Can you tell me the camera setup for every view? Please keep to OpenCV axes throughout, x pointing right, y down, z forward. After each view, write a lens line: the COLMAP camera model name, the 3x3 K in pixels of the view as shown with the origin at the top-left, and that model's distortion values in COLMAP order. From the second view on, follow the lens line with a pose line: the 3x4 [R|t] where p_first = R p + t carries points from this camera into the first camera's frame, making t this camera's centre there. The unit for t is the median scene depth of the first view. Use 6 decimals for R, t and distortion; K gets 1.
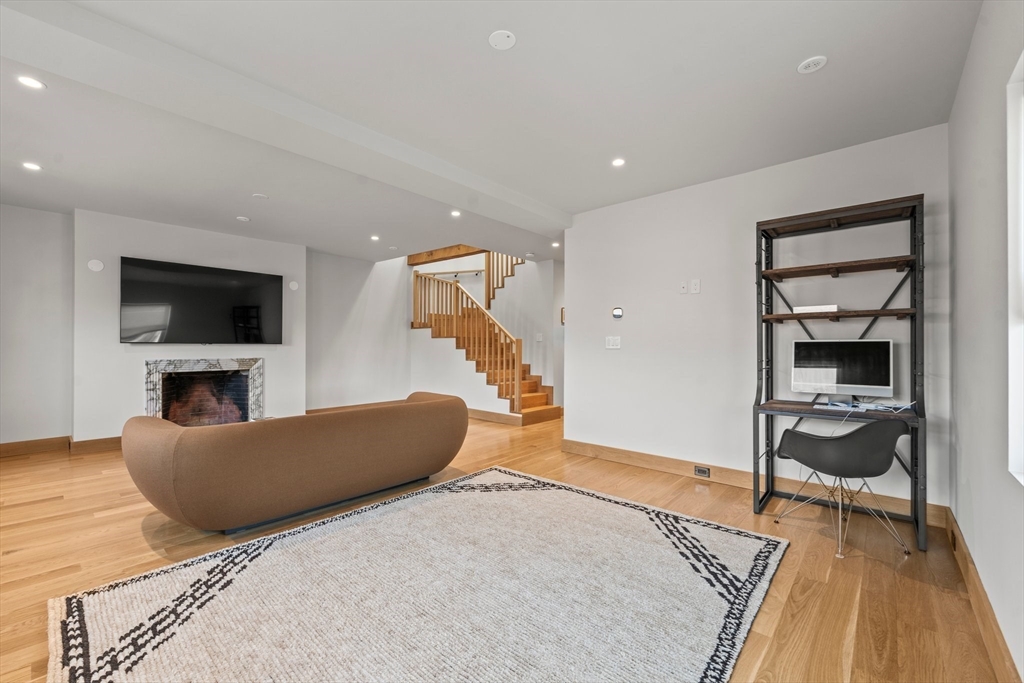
lens RADIAL K [[424.8, 0, 512.5], [0, 424.8, 341.9], [0, 0, 1]] dist [0.000240, 0.000079]
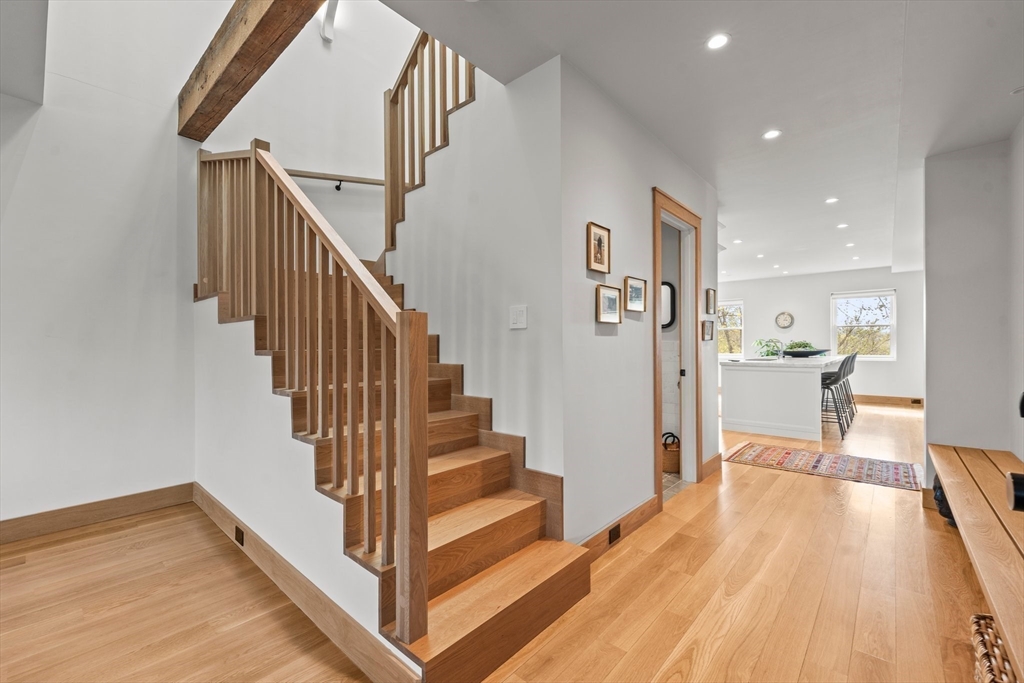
lens RADIAL K [[424.8, 0, 511.4], [0, 424.8, 345.5], [0, 0, 1]] dist [0.000240, 0.000079]
pose [[0.999966, -0.006258, -0.005343, 0.059590], [0.006274, 0.999976, 0.003009, 0.010346], [0.005324, -0.003042, 0.999981, 0.681763]]
